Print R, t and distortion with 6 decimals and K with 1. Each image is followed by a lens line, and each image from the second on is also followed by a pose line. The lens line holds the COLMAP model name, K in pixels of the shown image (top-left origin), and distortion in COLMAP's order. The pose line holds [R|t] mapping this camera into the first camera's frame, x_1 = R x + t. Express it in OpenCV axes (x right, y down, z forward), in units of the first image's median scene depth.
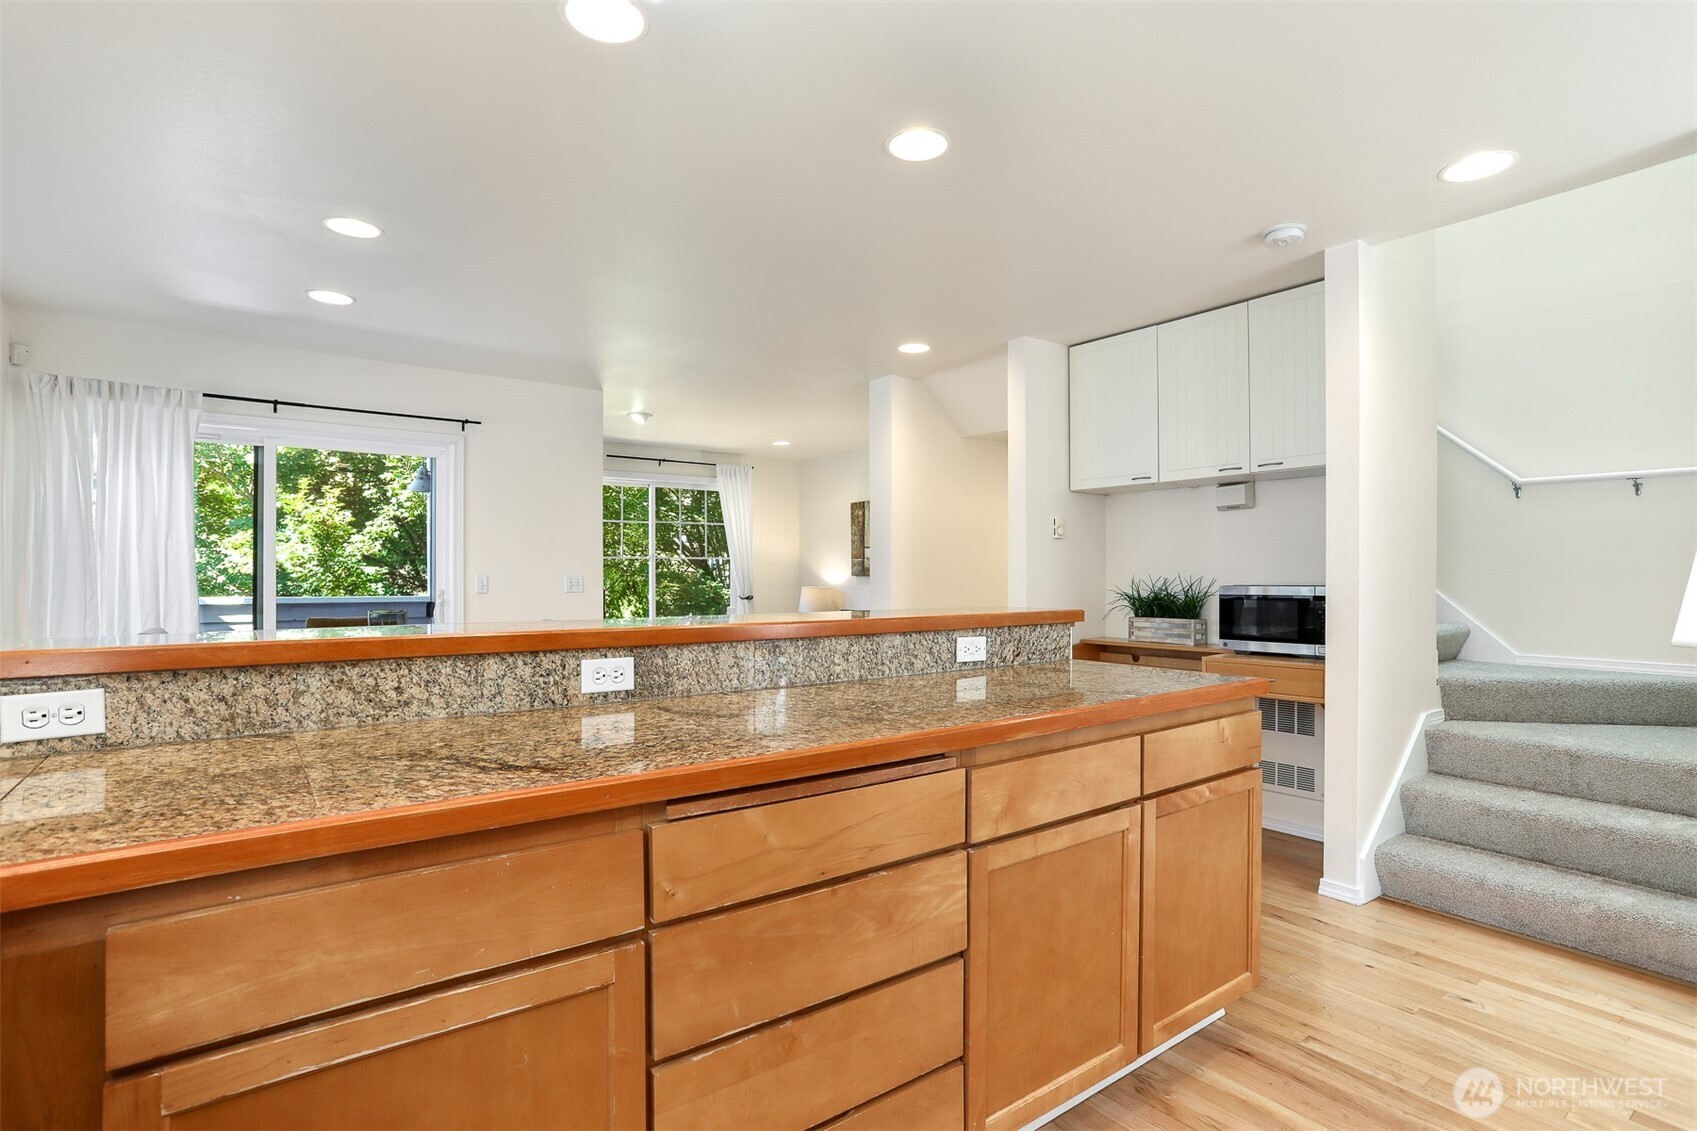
lens RADIAL K [[838.7, 0, 848.0], [0, 838.7, 571.9], [0, 0, 1]] dist [-0.042924, 0.017100]
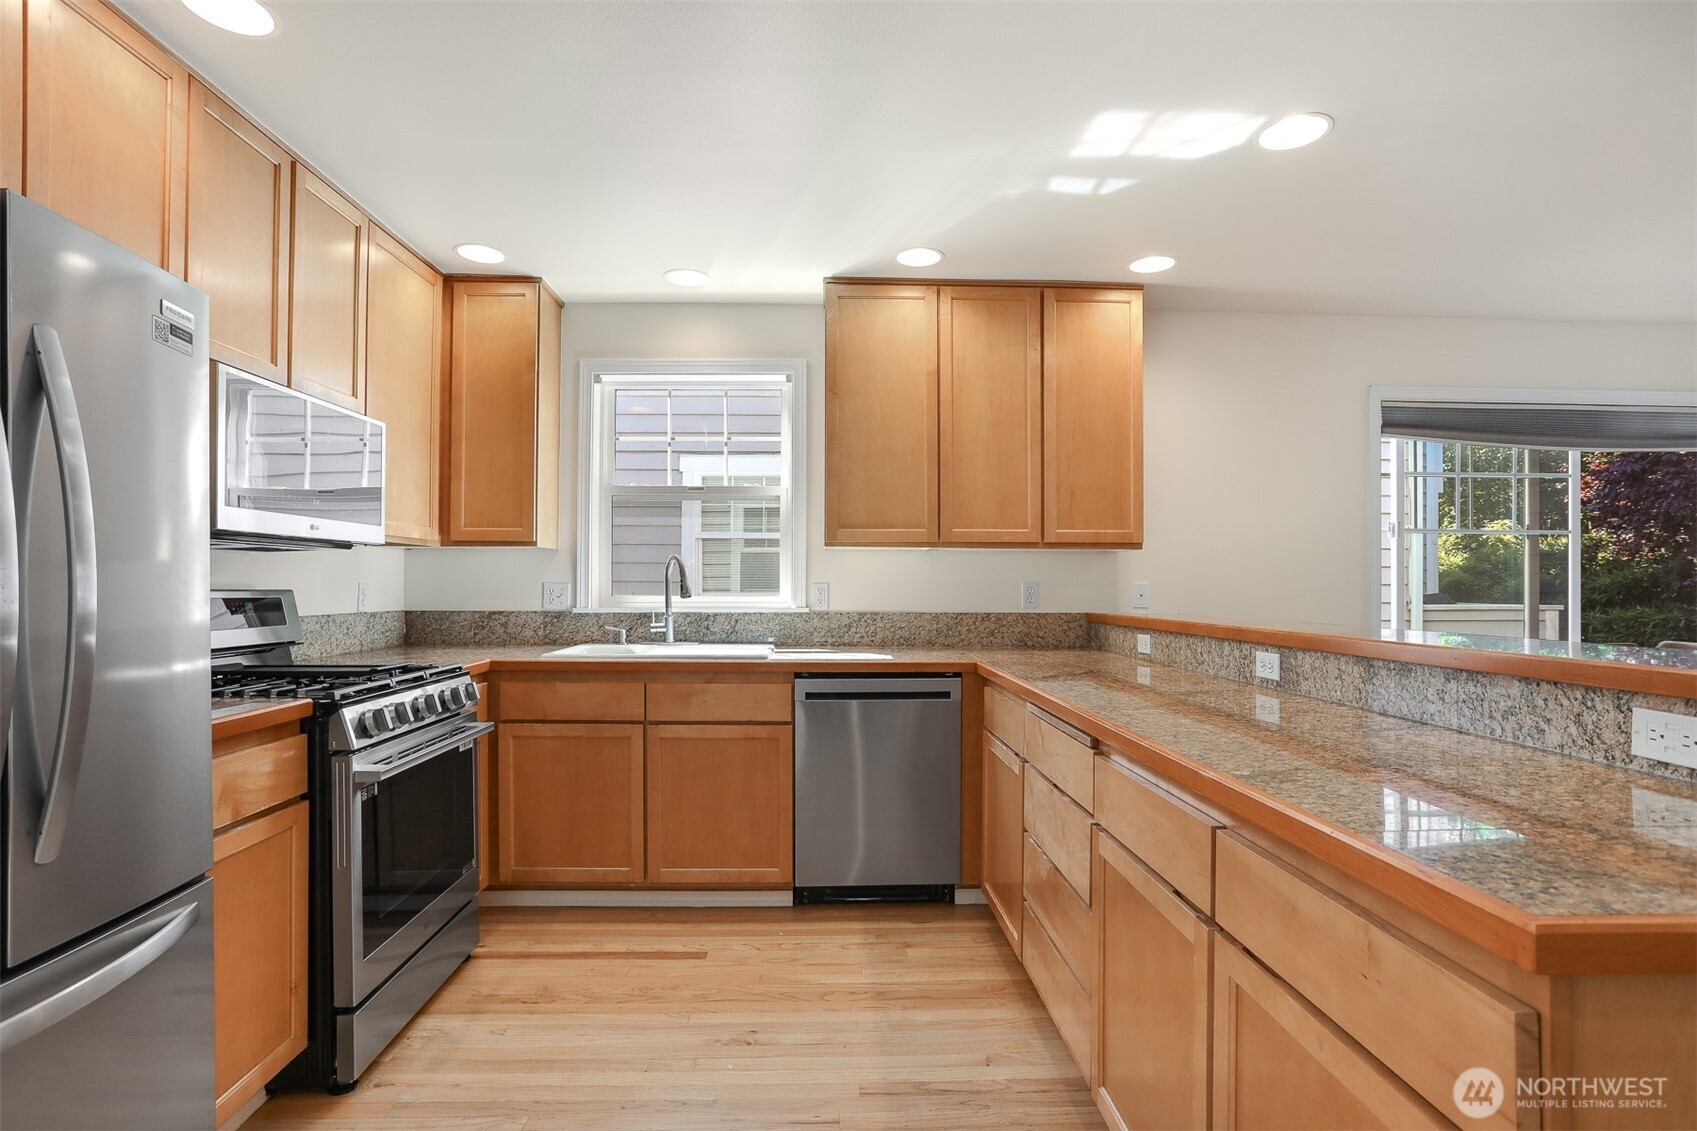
lens RADIAL K [[838.7, 0, 826.5], [0, 838.7, 569.6], [0, 0, 1]] dist [-0.042924, 0.017100]
pose [[-0.577032, -0.017215, -0.816540, 0.250434], [-0.003932, 0.999825, -0.018300, 0.000350], [0.816712, -0.007349, -0.576998, 0.256510]]
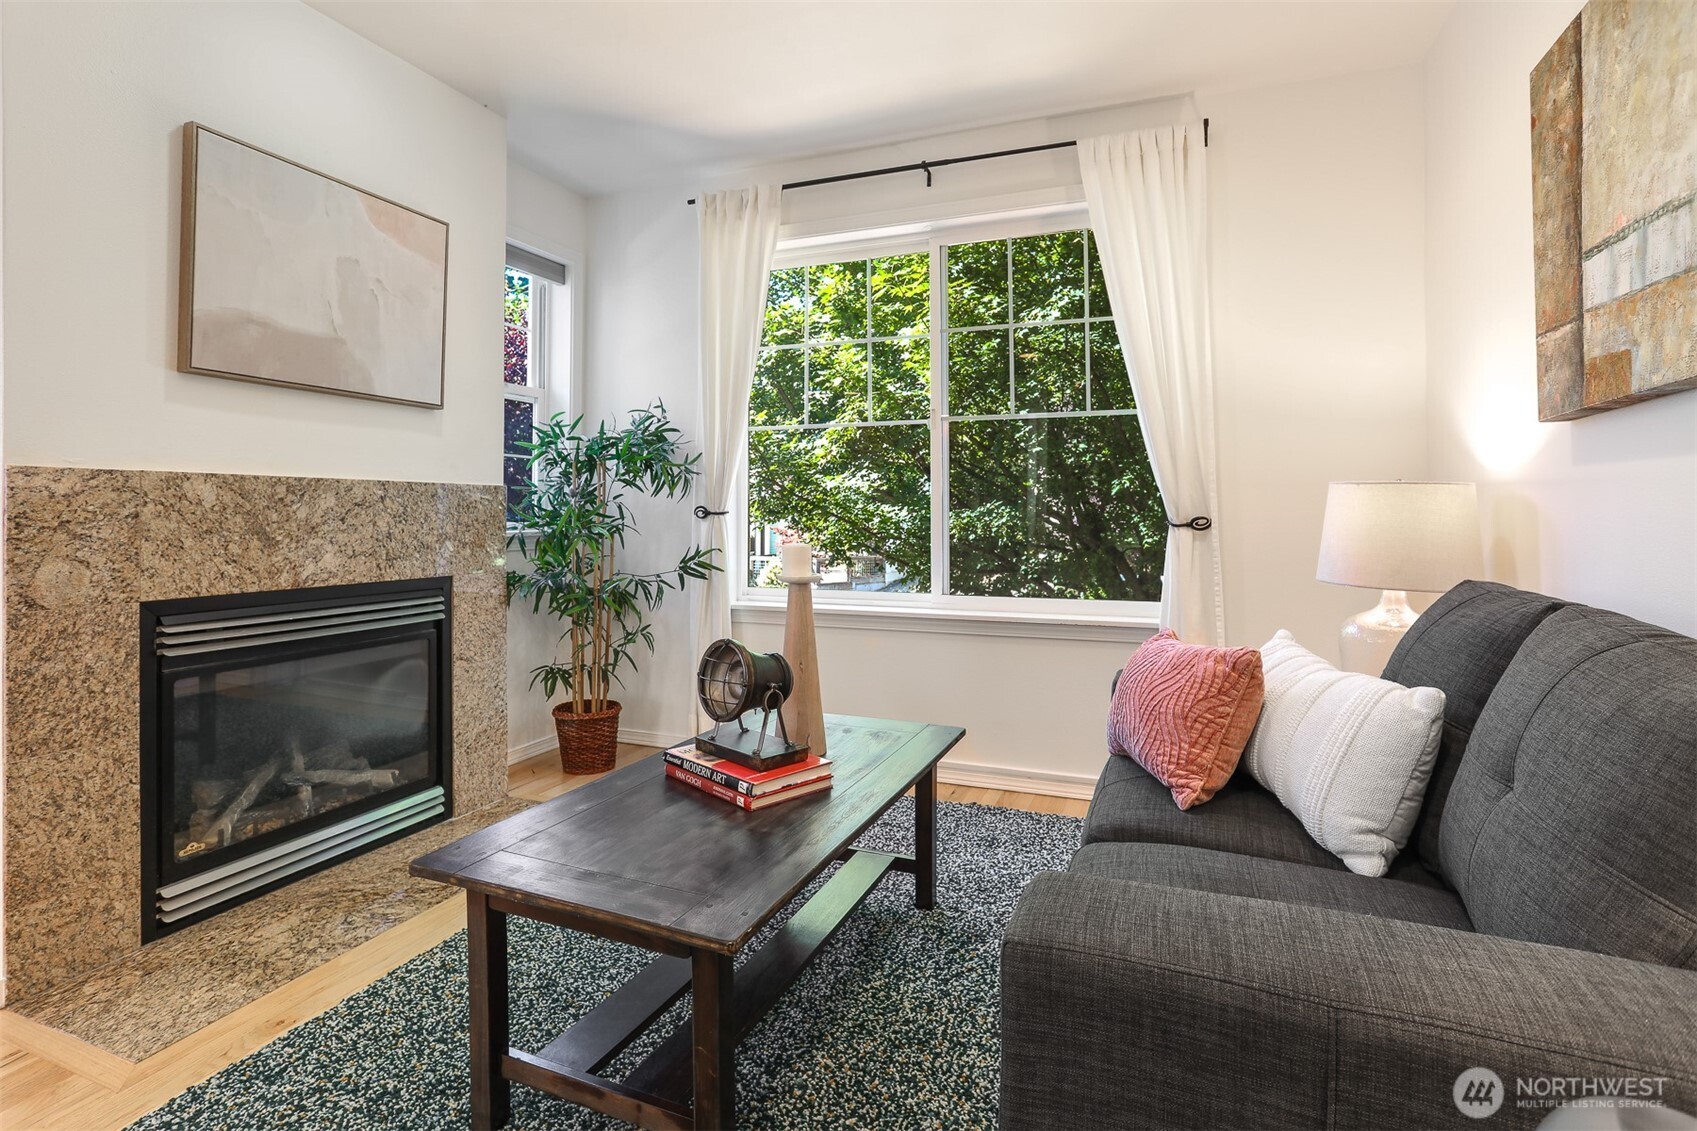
lens RADIAL K [[838.7, 0, 833.5], [0, 838.7, 502.7], [0, 0, 1]] dist [-0.042924, 0.017100]
pose [[0.491741, -0.012198, -0.870656, 0.095517], [0.005989, 0.999926, -0.010627, 0.026433], [0.870721, 0.000011, 0.491778, 0.759885]]
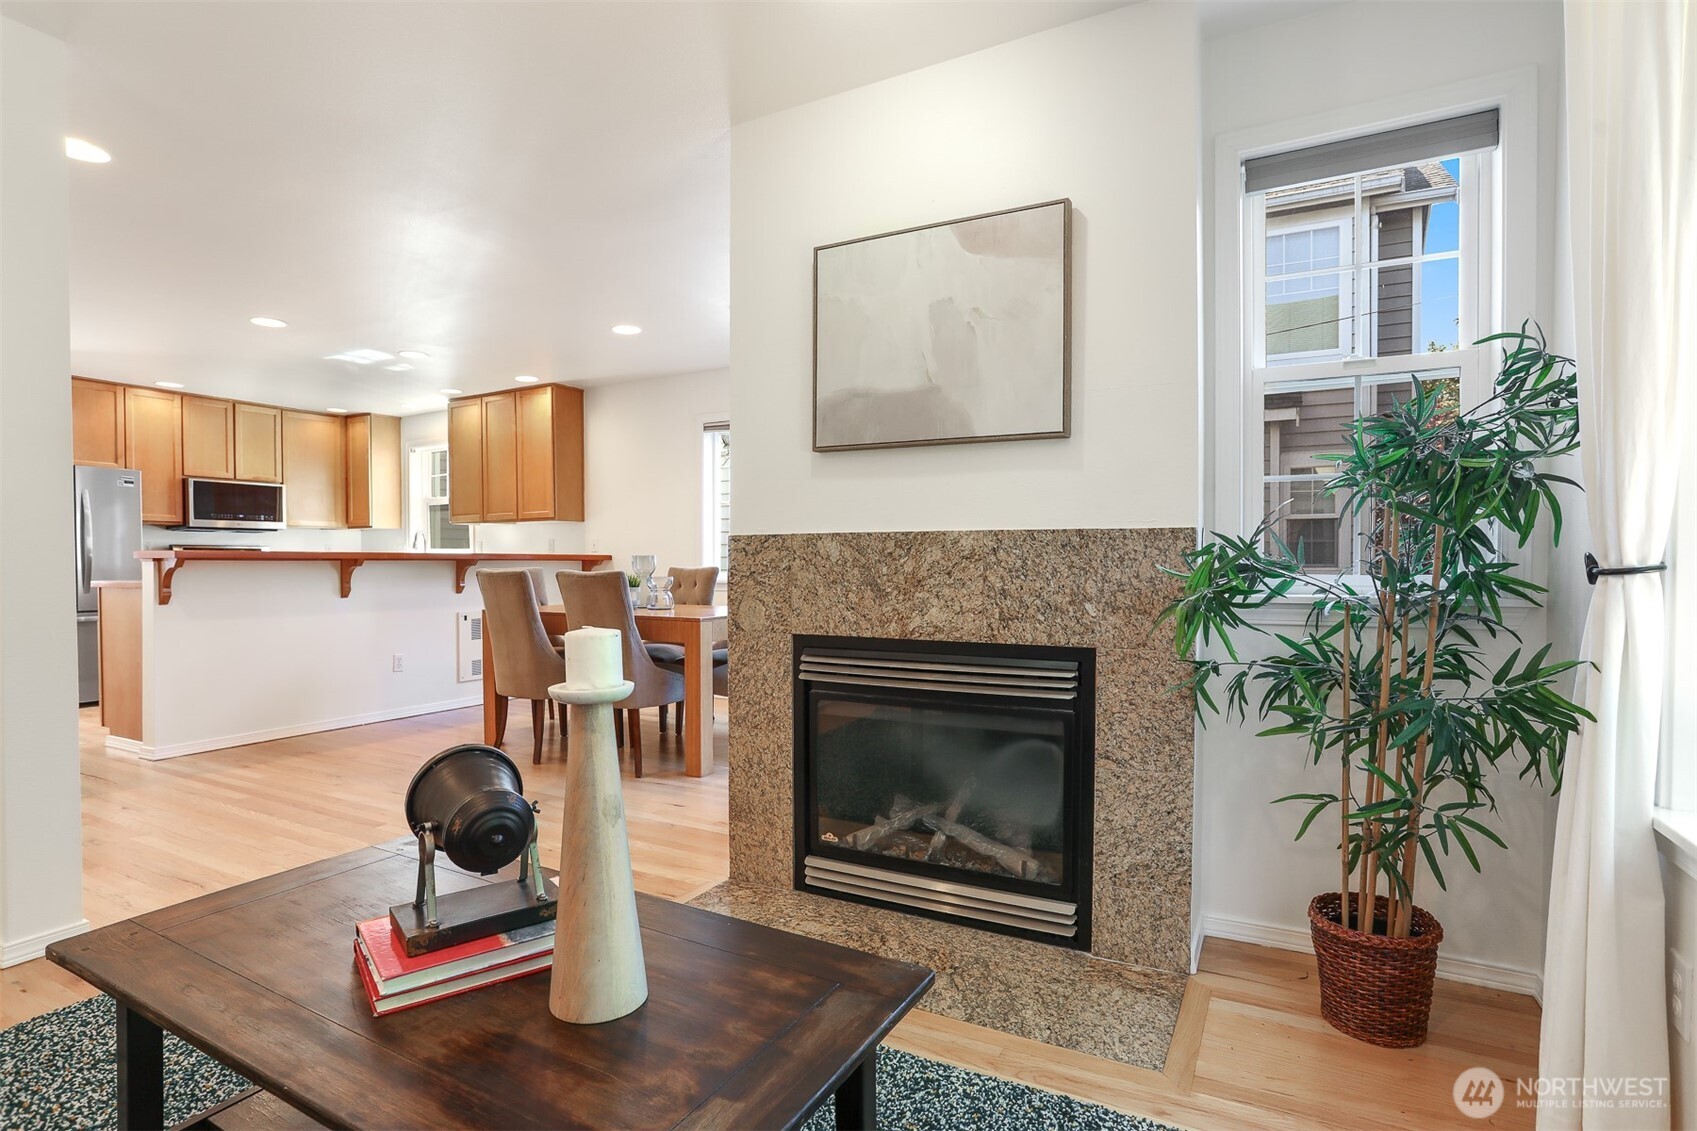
lens RADIAL K [[838.7, 0, 837.2], [0, 838.7, 579.8], [0, 0, 1]] dist [-0.042924, 0.017100]
pose [[-0.911419, 0.011354, -0.411324, -0.103069], [0.003382, 0.999792, 0.020105, 0.024401], [0.411467, 0.016933, -0.911267, 1.010823]]
